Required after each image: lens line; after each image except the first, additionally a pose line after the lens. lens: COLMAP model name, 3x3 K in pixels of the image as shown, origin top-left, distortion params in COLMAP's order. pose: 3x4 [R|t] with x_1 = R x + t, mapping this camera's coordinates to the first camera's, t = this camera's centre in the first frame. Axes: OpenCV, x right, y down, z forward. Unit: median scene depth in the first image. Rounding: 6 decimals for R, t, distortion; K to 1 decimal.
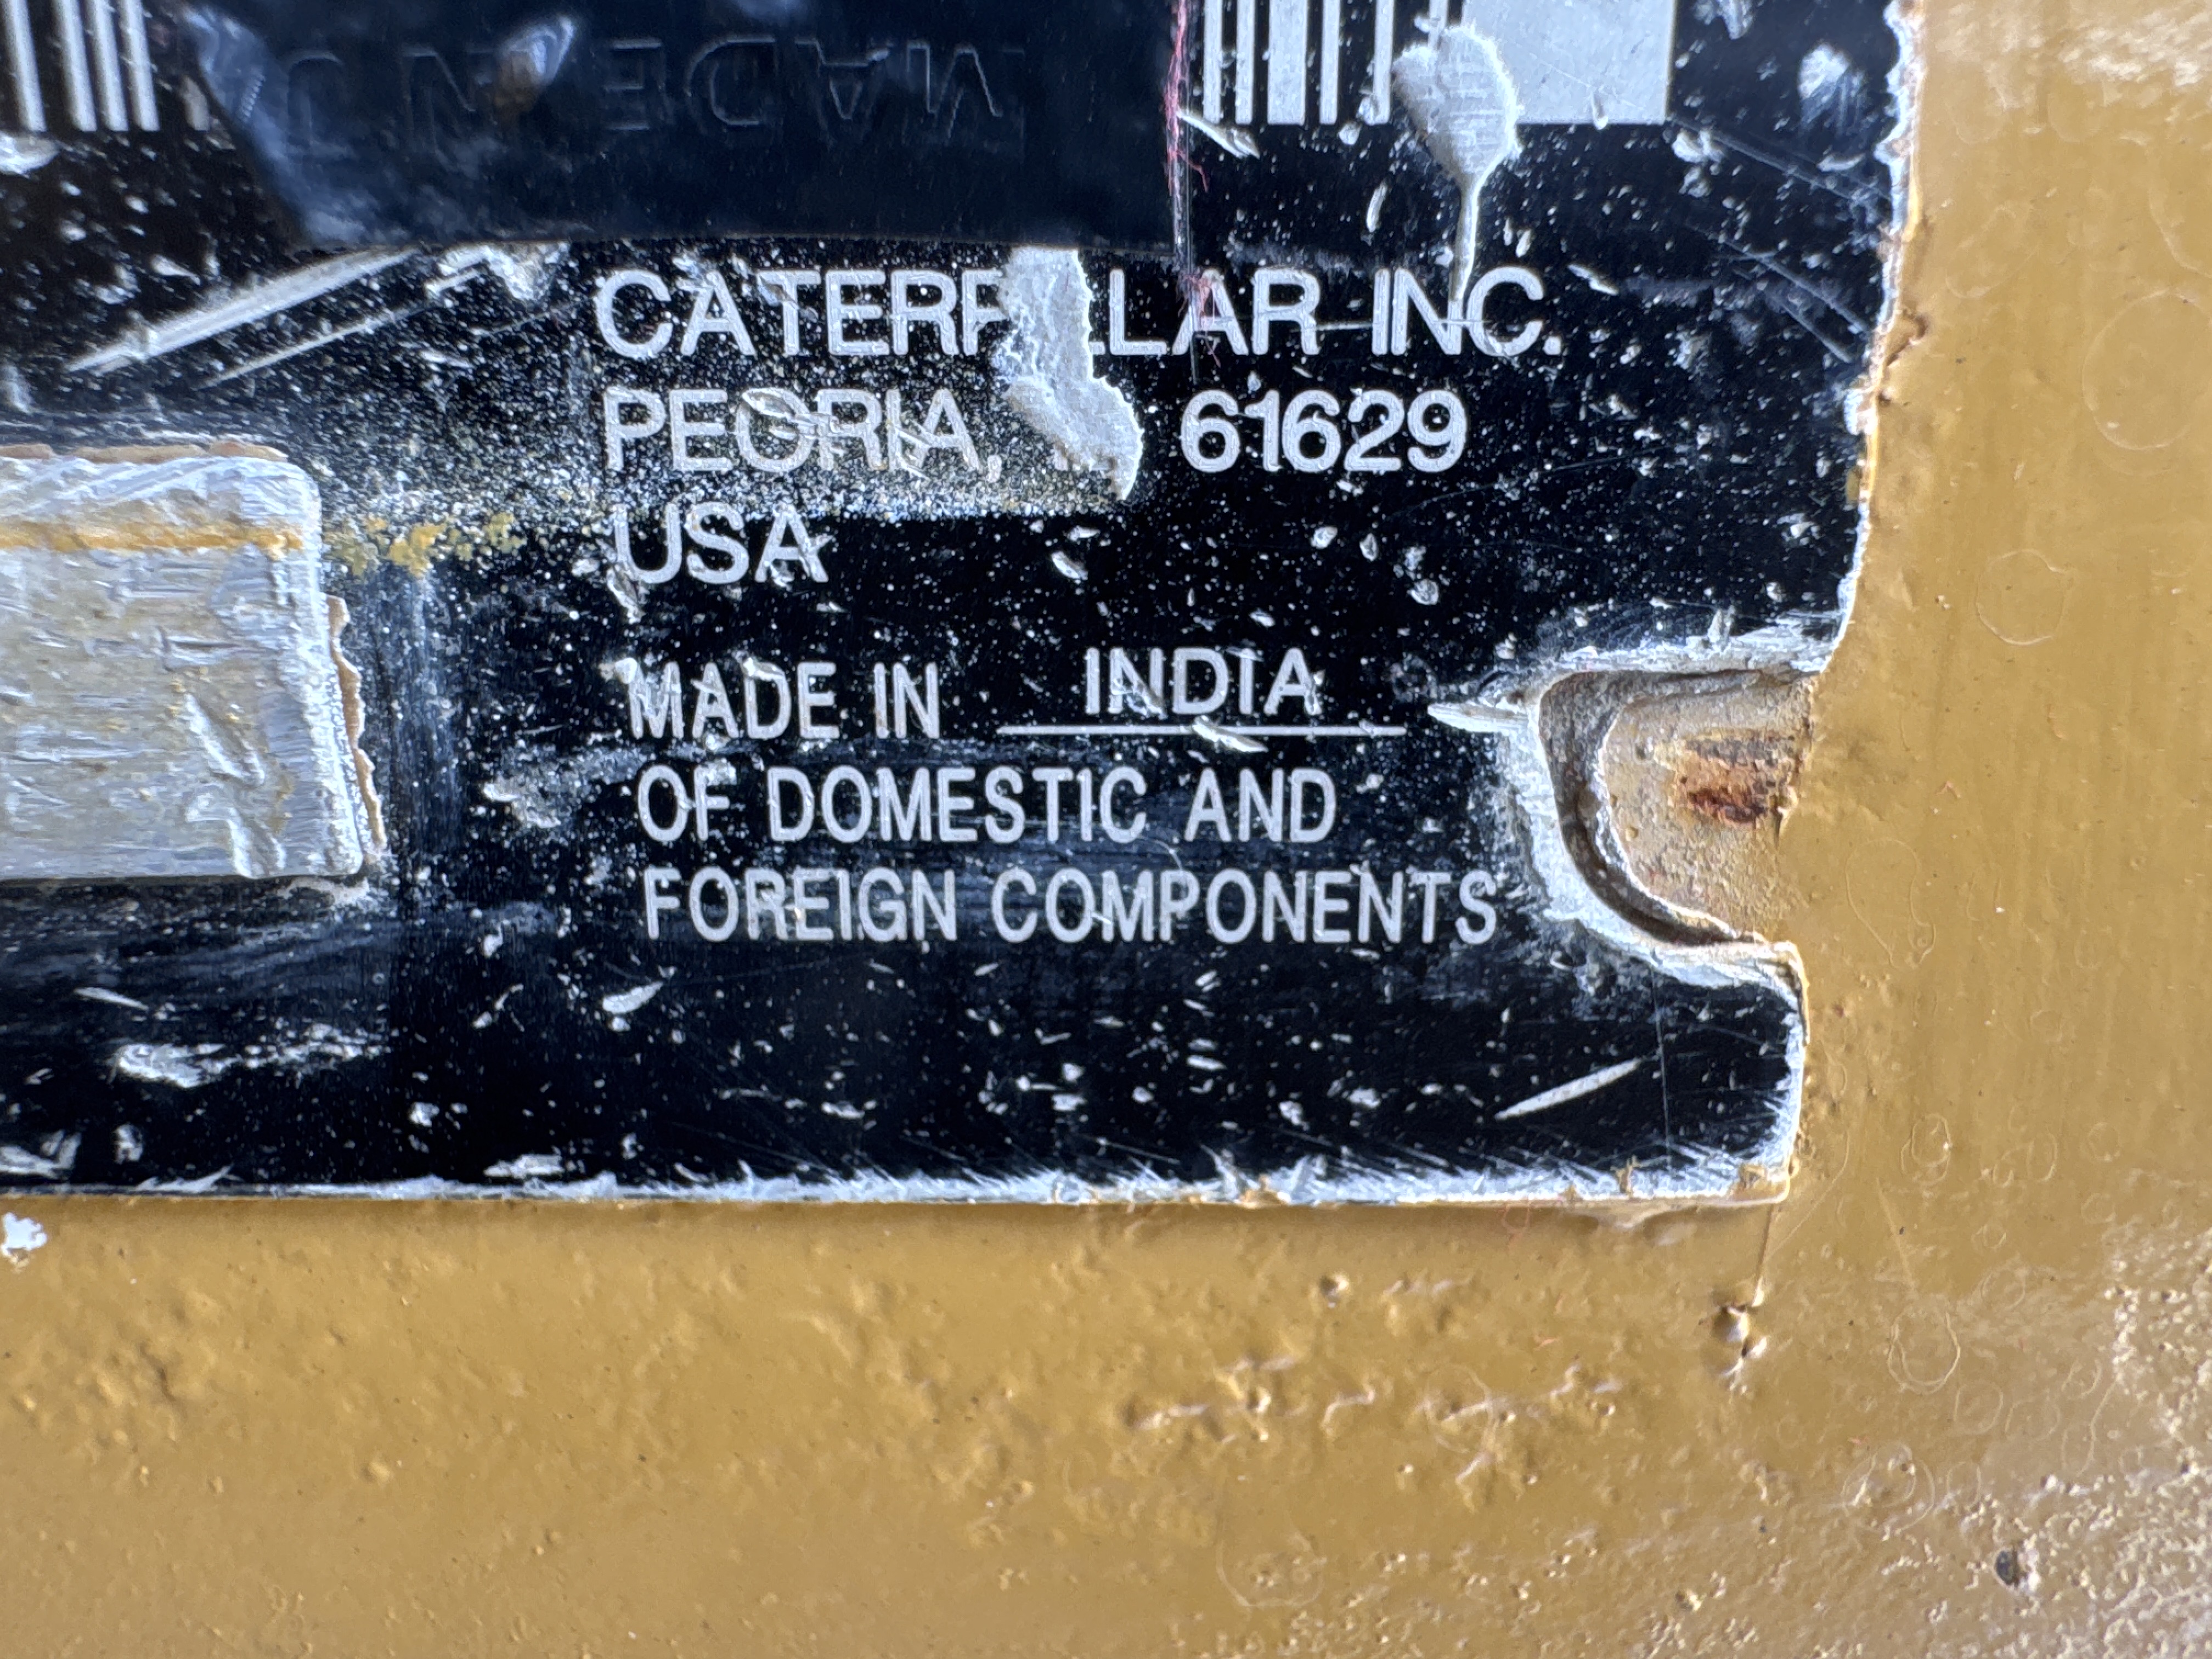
lens RADIAL K [[1574.9, 0, 1101.8], [0, 1574.9, 823.1], [0, 0, 1]] dist [-0.011937, -0.002732]
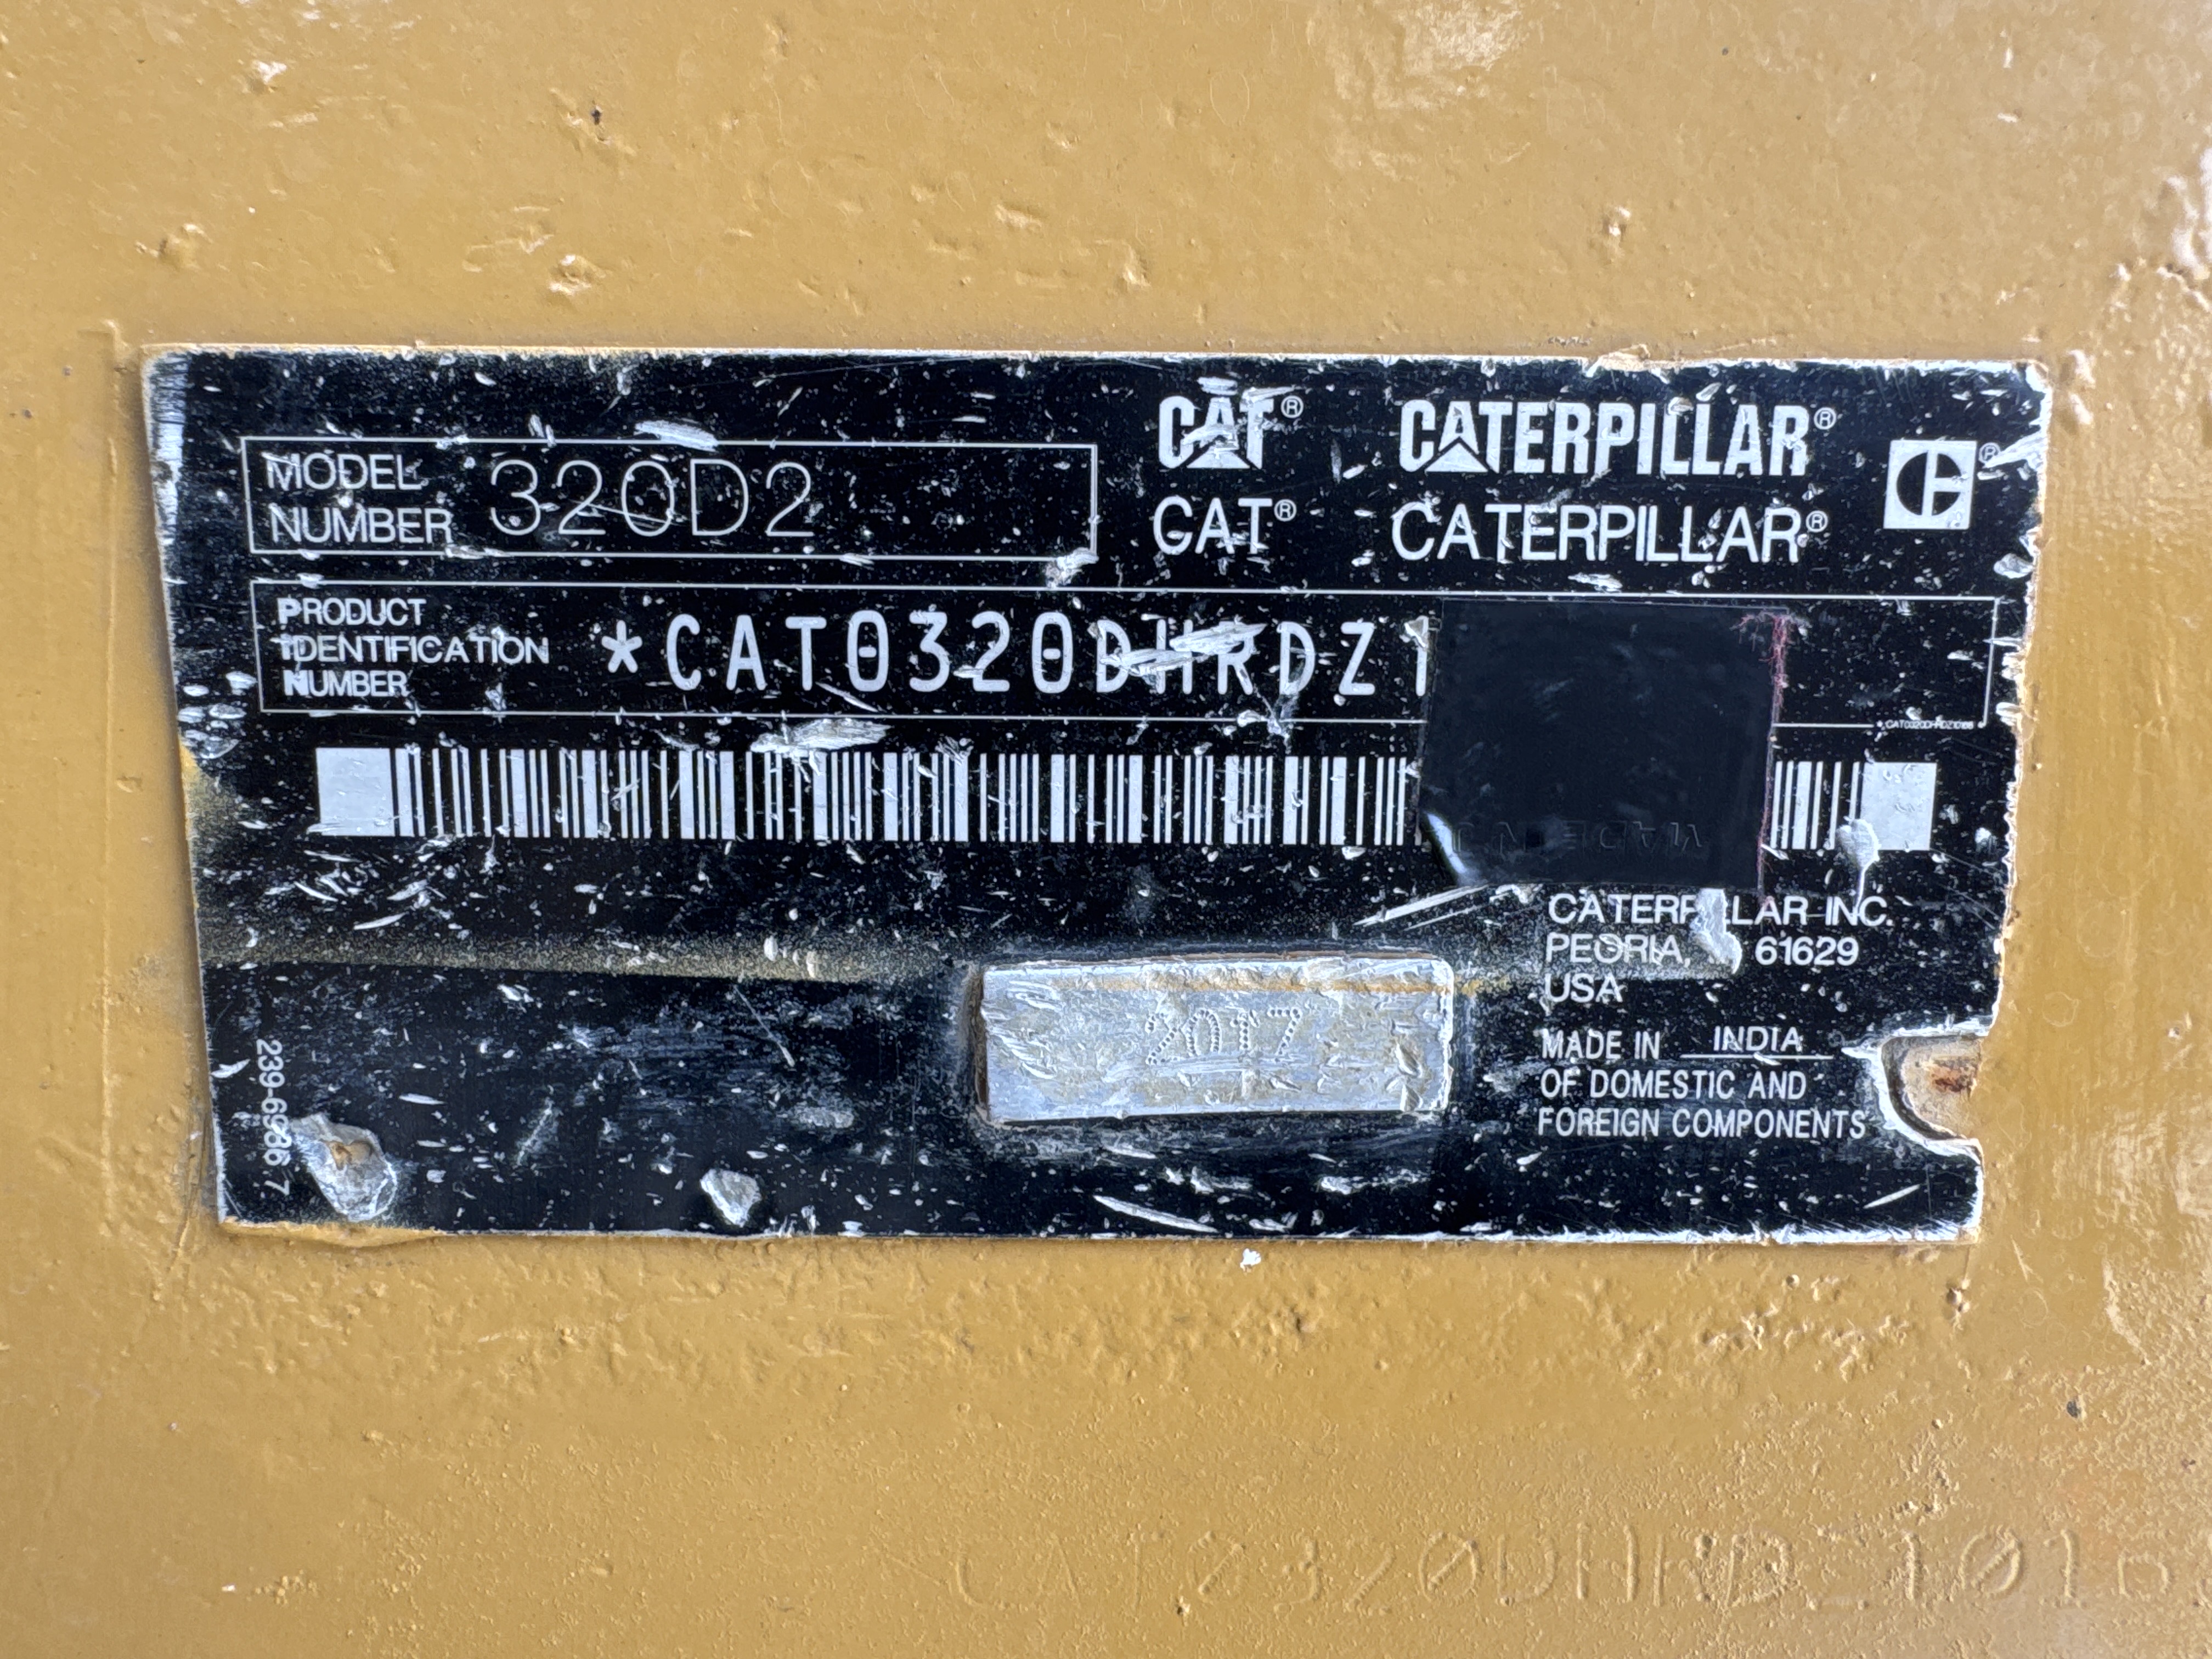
lens RADIAL K [[1574.9, 0, 1110.7], [0, 1574.9, 833.6], [0, 0, 1]] dist [-0.011937, -0.002732]
pose [[0.999878, 0.008337, 0.013224, -1.051188], [-0.006812, 0.993747, -0.111450, -0.128488], [-0.014070, 0.111347, 0.993682, -1.642939]]
